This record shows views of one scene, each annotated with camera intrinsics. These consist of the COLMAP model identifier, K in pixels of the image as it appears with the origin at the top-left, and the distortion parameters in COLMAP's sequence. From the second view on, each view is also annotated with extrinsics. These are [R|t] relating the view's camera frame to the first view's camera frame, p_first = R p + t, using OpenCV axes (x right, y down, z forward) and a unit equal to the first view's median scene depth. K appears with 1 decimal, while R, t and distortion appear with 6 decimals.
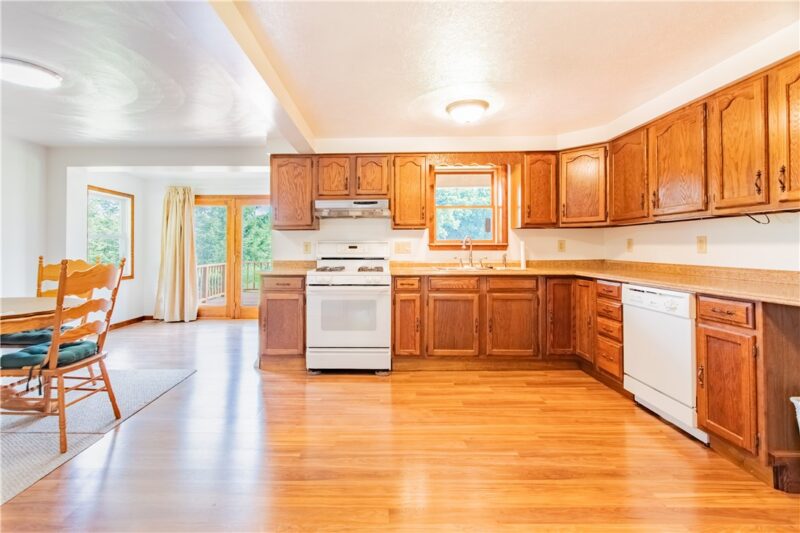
lens RADIAL K [[371.9, 0, 375.9], [0, 371.9, 245.5], [0, 0, 1]] dist [-0.000326, 0.000212]
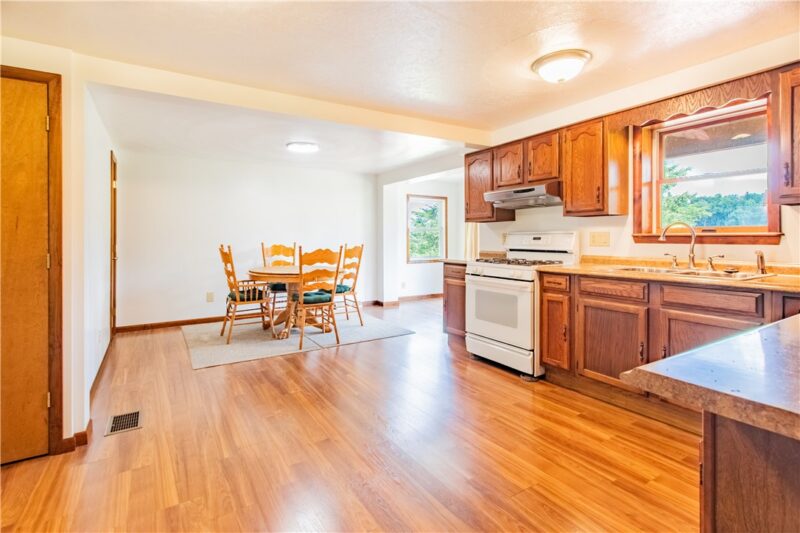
lens RADIAL K [[387.9, 0, 399.7], [0, 387.9, 239.1], [0, 0, 1]] dist [0.001032, 0.000118]
pose [[0.538392, 0.003195, -0.842688, 0.637286], [0.007221, 0.999939, 0.008405, -0.005065], [0.842663, -0.010610, 0.538336, 0.228779]]
